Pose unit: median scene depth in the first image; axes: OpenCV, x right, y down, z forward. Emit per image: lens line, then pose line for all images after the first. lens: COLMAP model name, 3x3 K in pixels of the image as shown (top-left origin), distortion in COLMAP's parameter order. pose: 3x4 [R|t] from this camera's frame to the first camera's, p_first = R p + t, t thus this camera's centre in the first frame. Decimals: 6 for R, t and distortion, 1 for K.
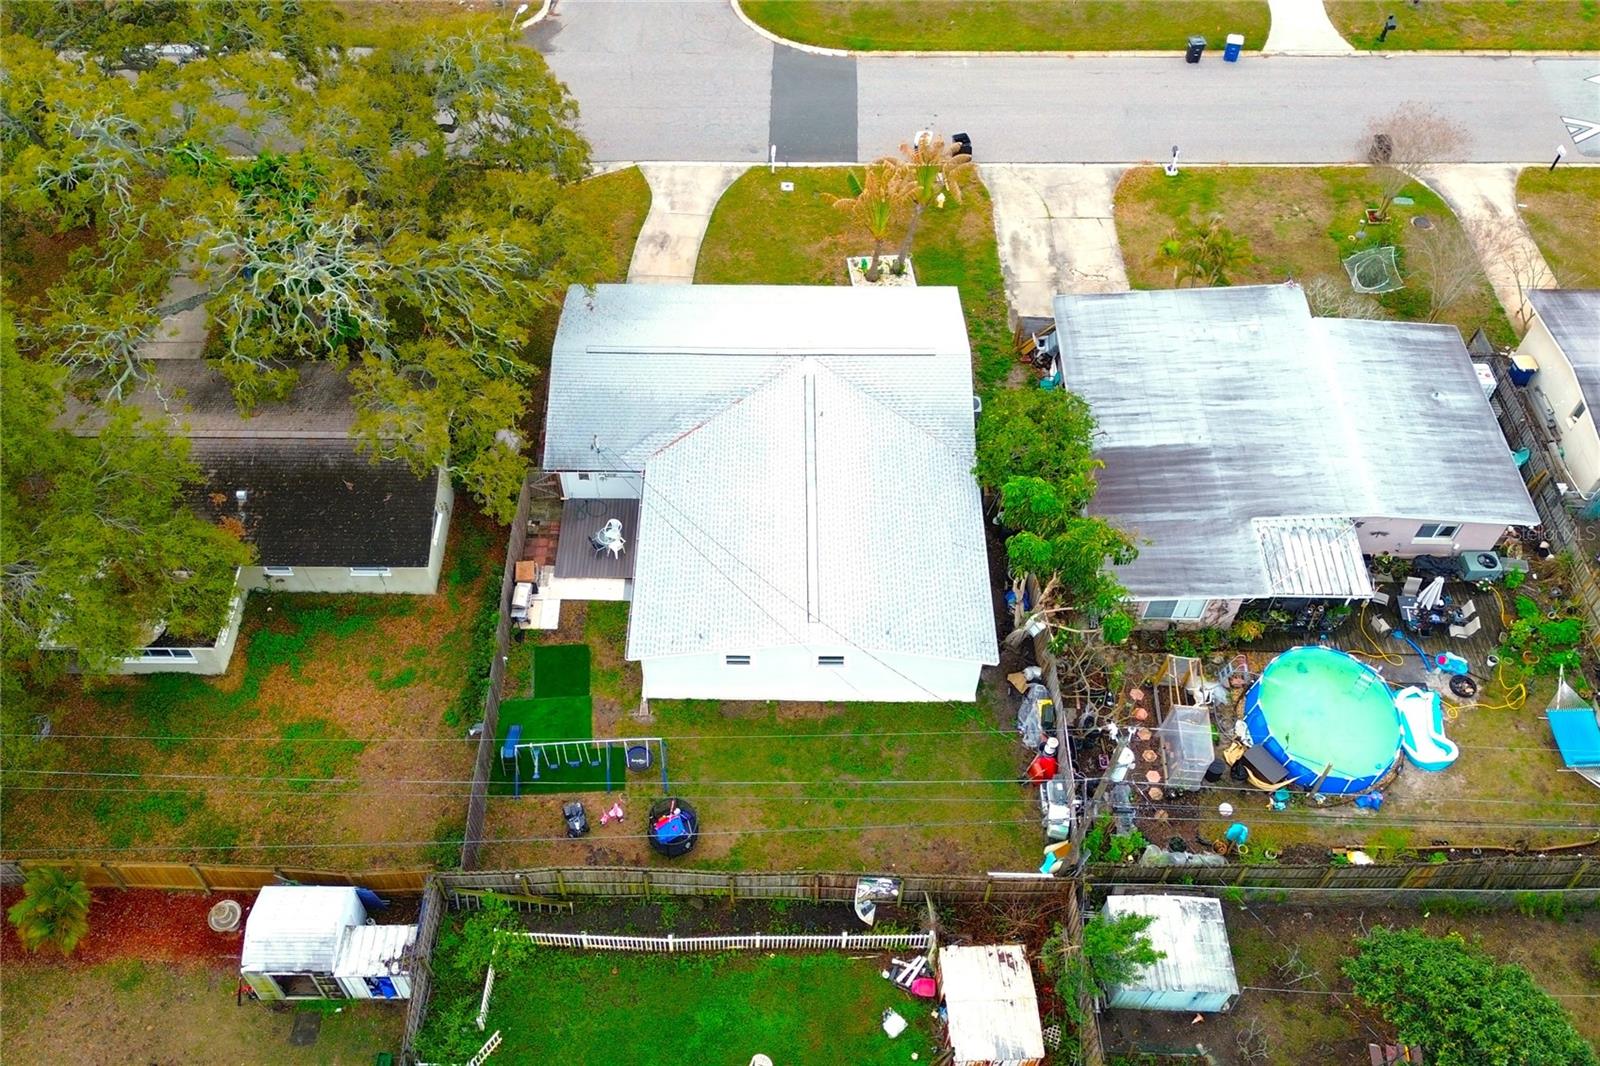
lens RADIAL K [[1329.6, 0, 756.5], [0, 1329.6, 533.2], [0, 0, 1]] dist [0.081776, -0.116773]
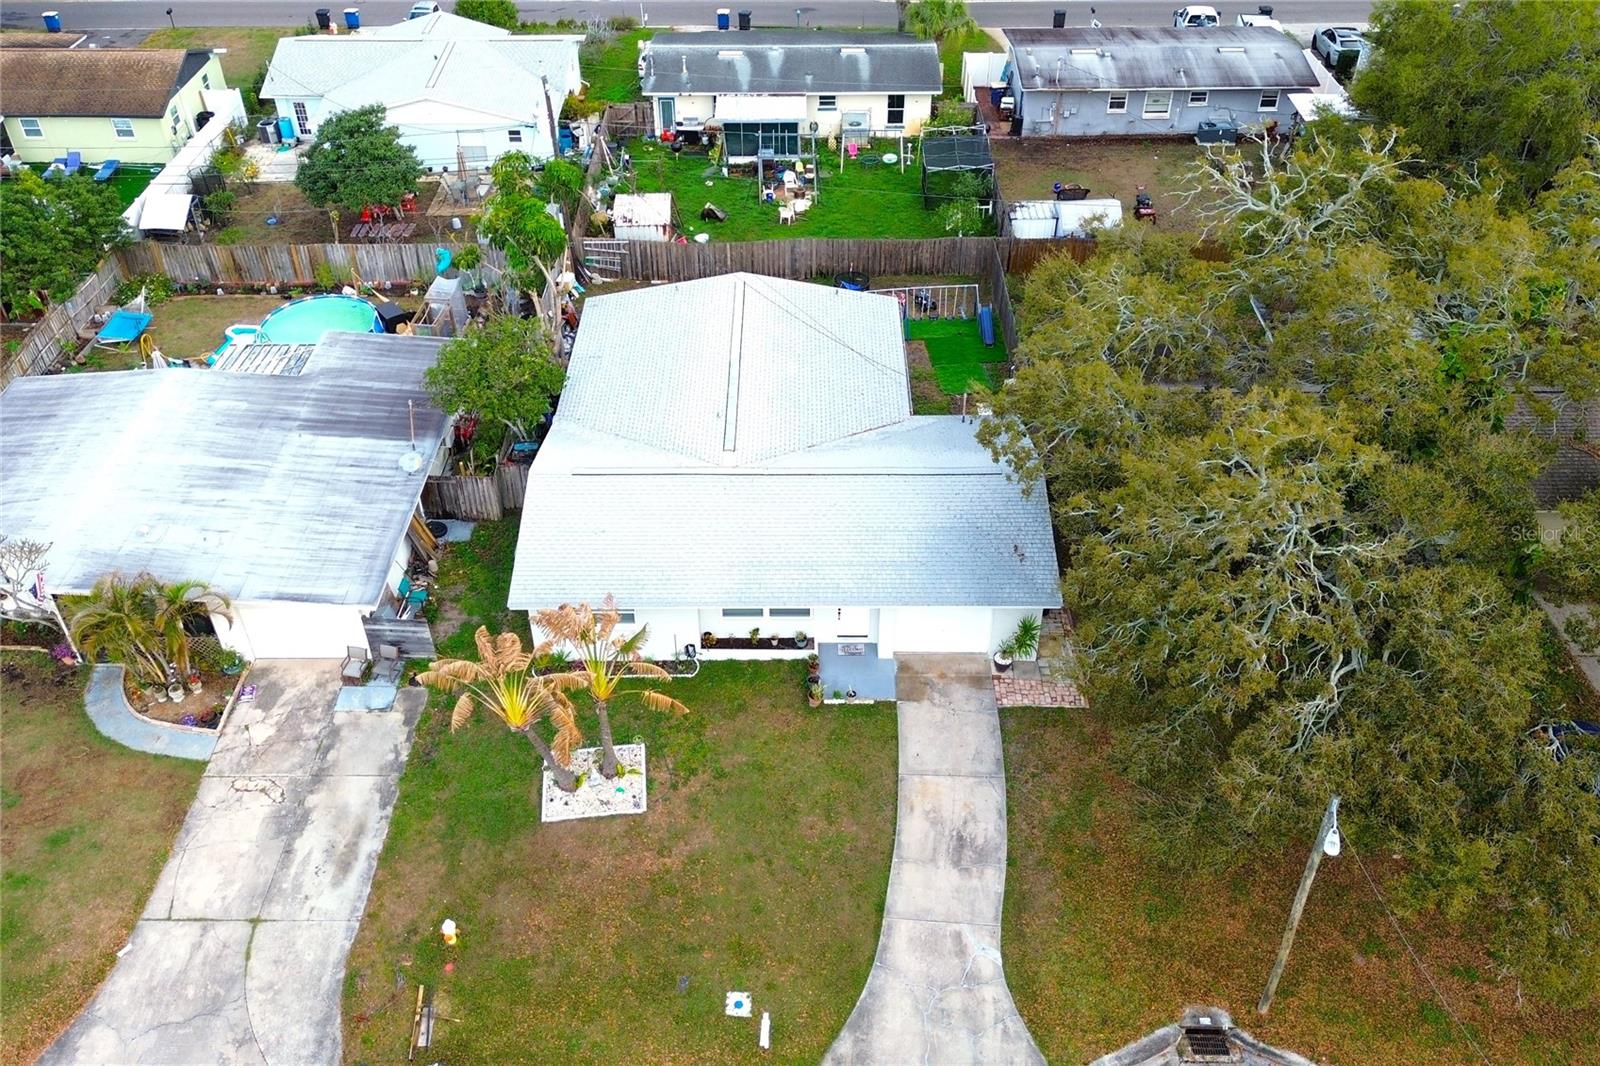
lens RADIAL K [[1347.6, 0, 800.0], [0, 1347.6, 533.0], [0, 0, 1]] dist [0.046530, -0.022038]
pose [[-0.999866, 0.015190, -0.006137, 0.000644], [-0.006375, -0.015646, 0.999857, -0.985324], [0.015092, 0.999762, 0.015741, 1.053346]]
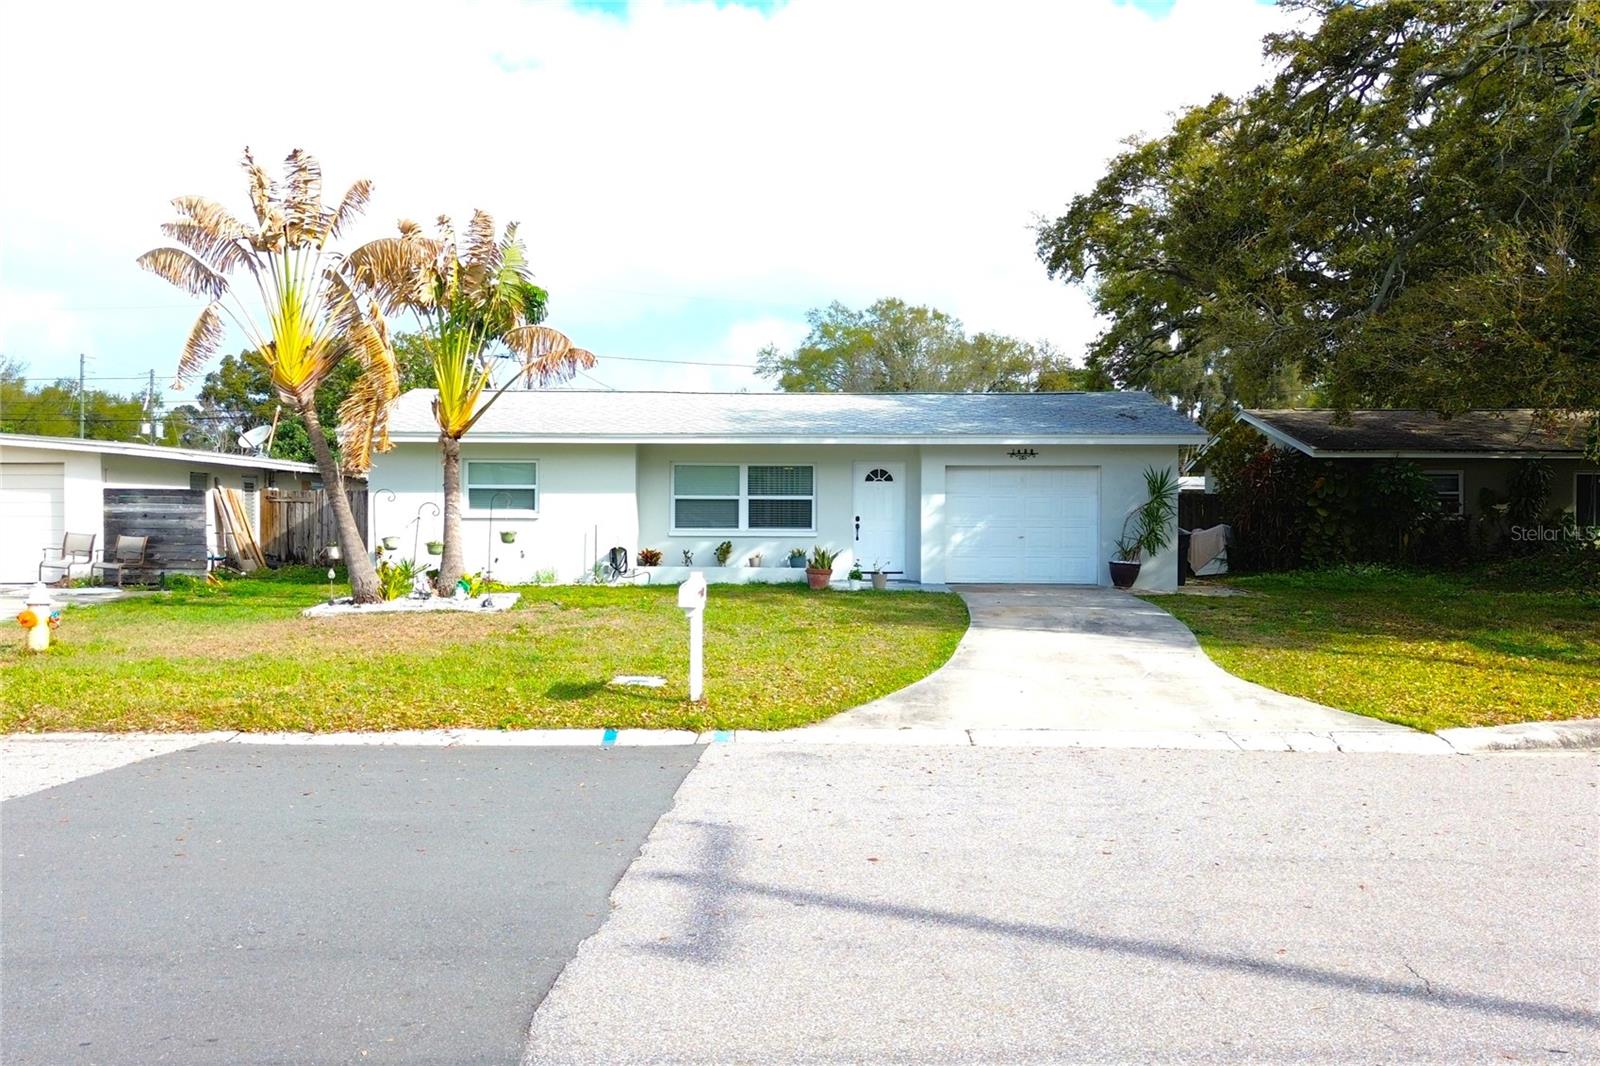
lens RADIAL K [[1357.3, 0, 809.5], [0, 1357.3, 530.2], [0, 0, 1]] dist [0.058224, -0.008820]
pose [[-0.999947, 0.000672, -0.010301, -0.003438], [-0.007811, 0.603156, 0.797585, -0.583410], [0.006749, 0.797623, -0.603119, 1.438383]]
